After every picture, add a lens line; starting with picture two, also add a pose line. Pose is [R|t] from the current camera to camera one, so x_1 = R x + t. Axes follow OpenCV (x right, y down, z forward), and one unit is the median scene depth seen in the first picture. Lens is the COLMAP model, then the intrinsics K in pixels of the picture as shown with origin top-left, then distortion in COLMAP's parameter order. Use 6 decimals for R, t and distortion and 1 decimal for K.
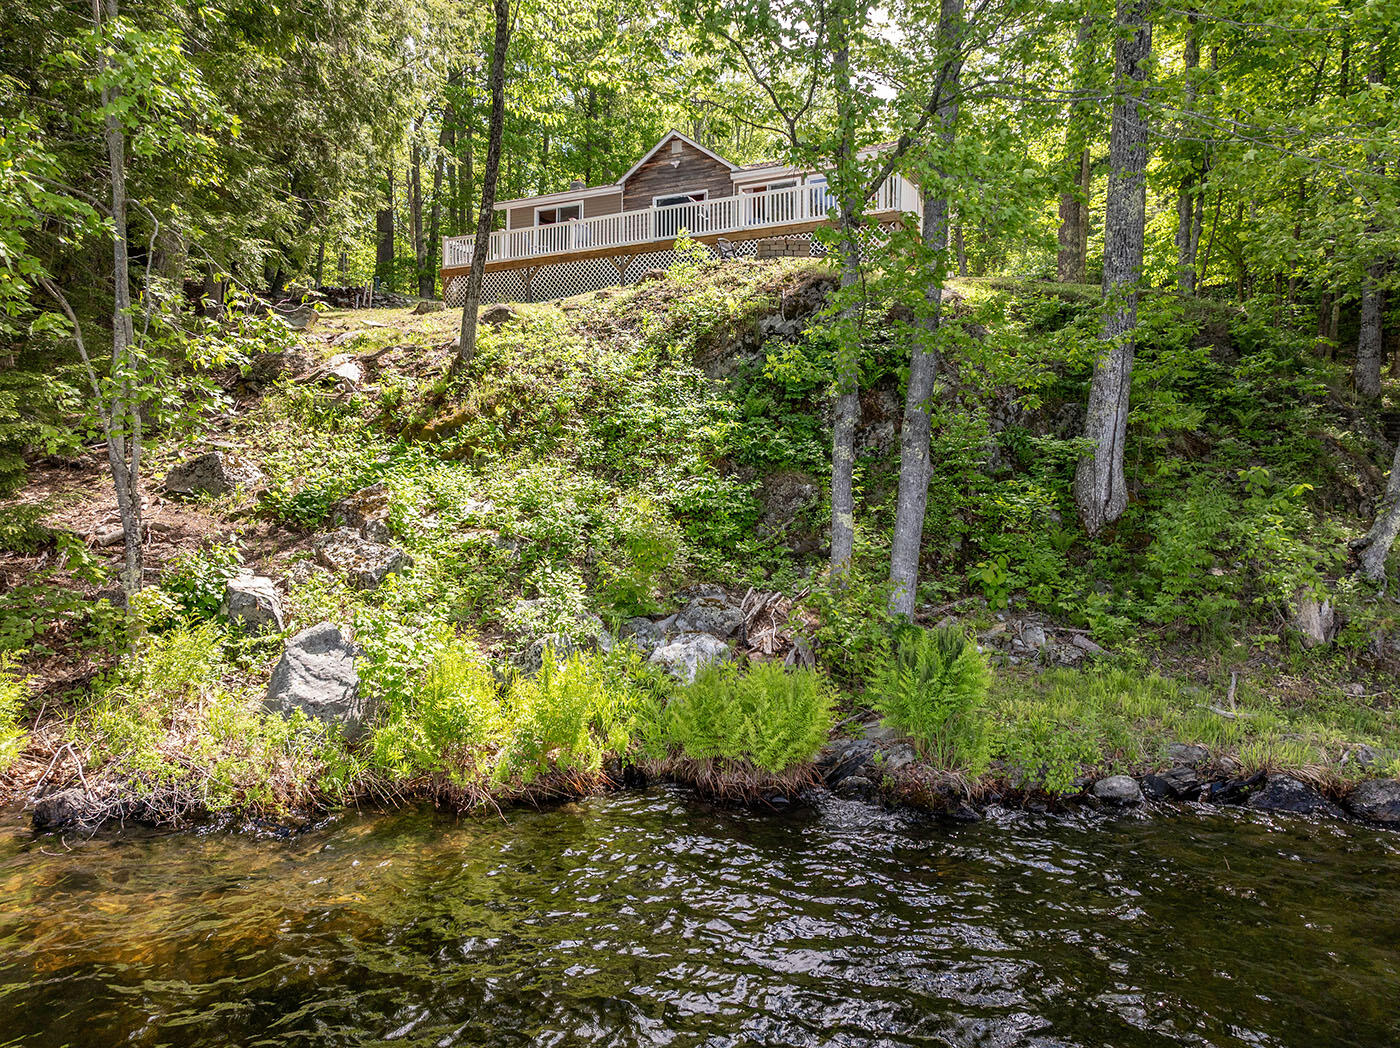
lens RADIAL K [[994.8, 0, 700.0], [0, 994.8, 524.0], [0, 0, 1]] dist [-0.021734, -0.000609]
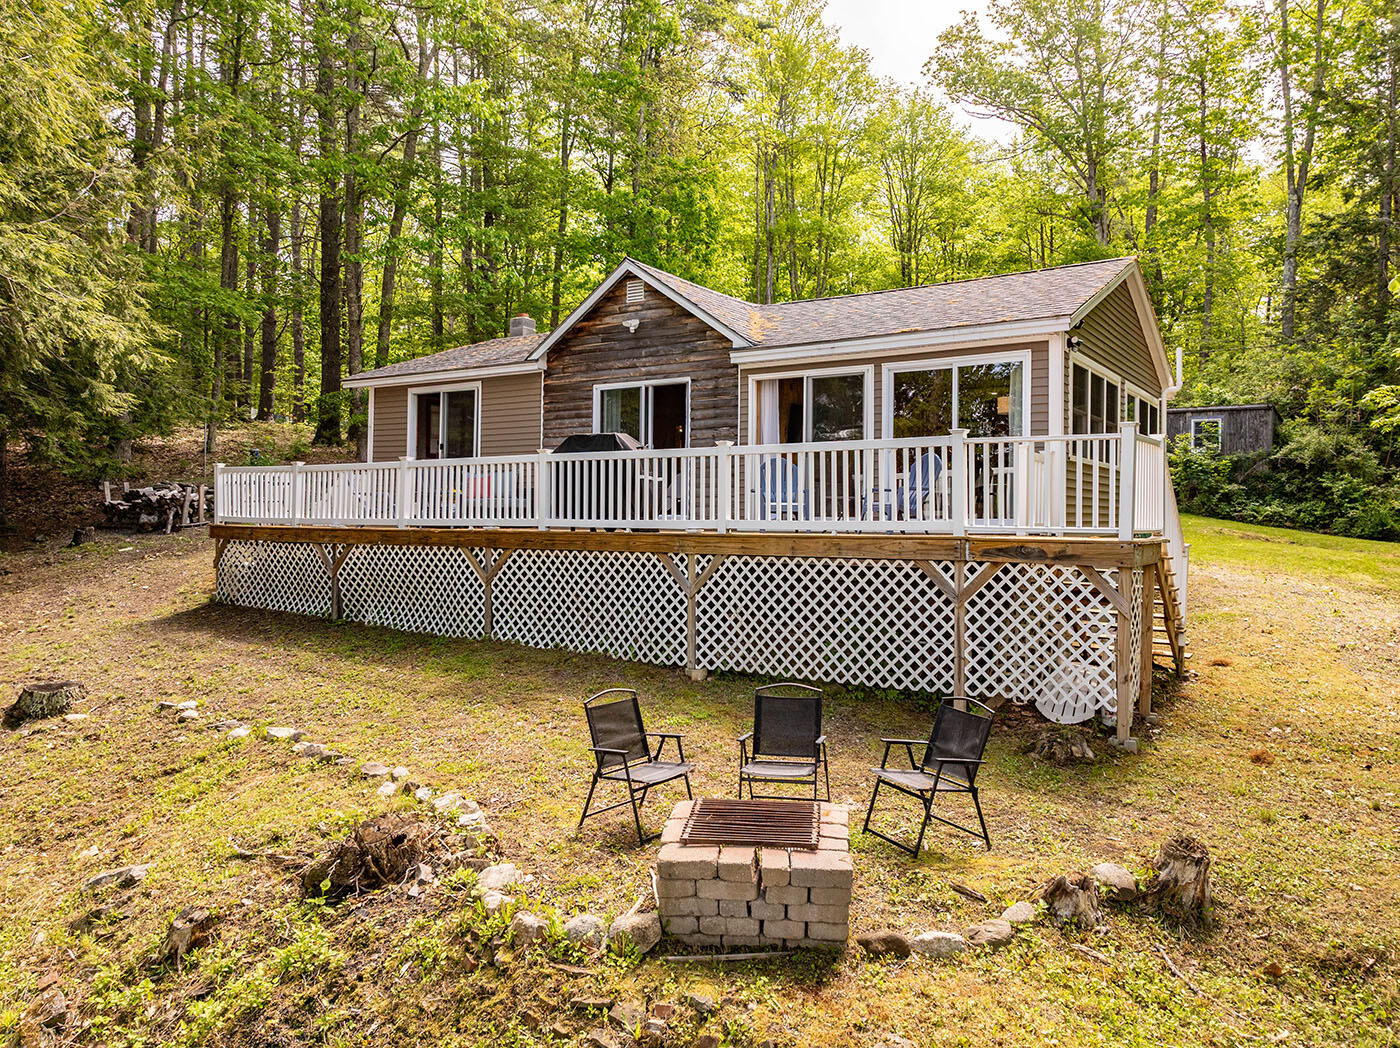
lens RADIAL K [[994.8, 0, 700.0], [0, 994.8, 524.0], [0, 0, 1]] dist [-0.021734, -0.000609]
pose [[0.994255, -0.000921, -0.107032, 0.131984], [-0.002198, 0.999576, -0.029020, -0.494967], [0.107013, 0.029088, 0.993832, 1.000123]]
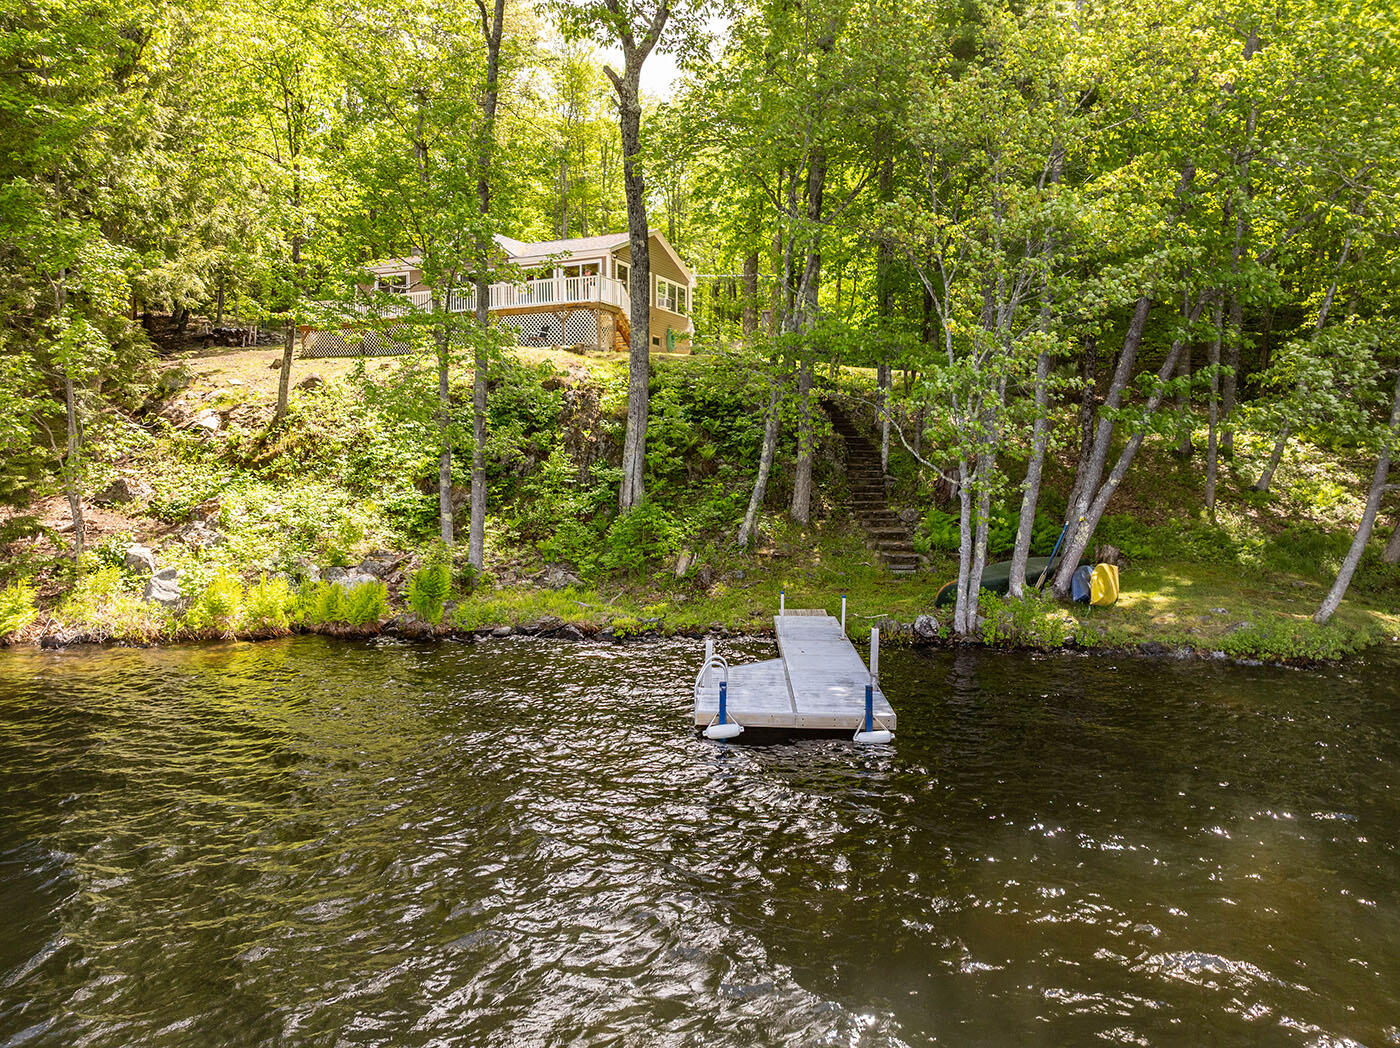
lens RADIAL K [[994.8, 0, 700.0], [0, 994.8, 524.0], [0, 0, 1]] dist [-0.021734, -0.000609]
pose [[0.998488, -0.007493, 0.054456, 0.424067], [0.006372, 0.999765, 0.020732, -0.021422], [-0.054598, -0.020354, 0.998301, -0.784355]]
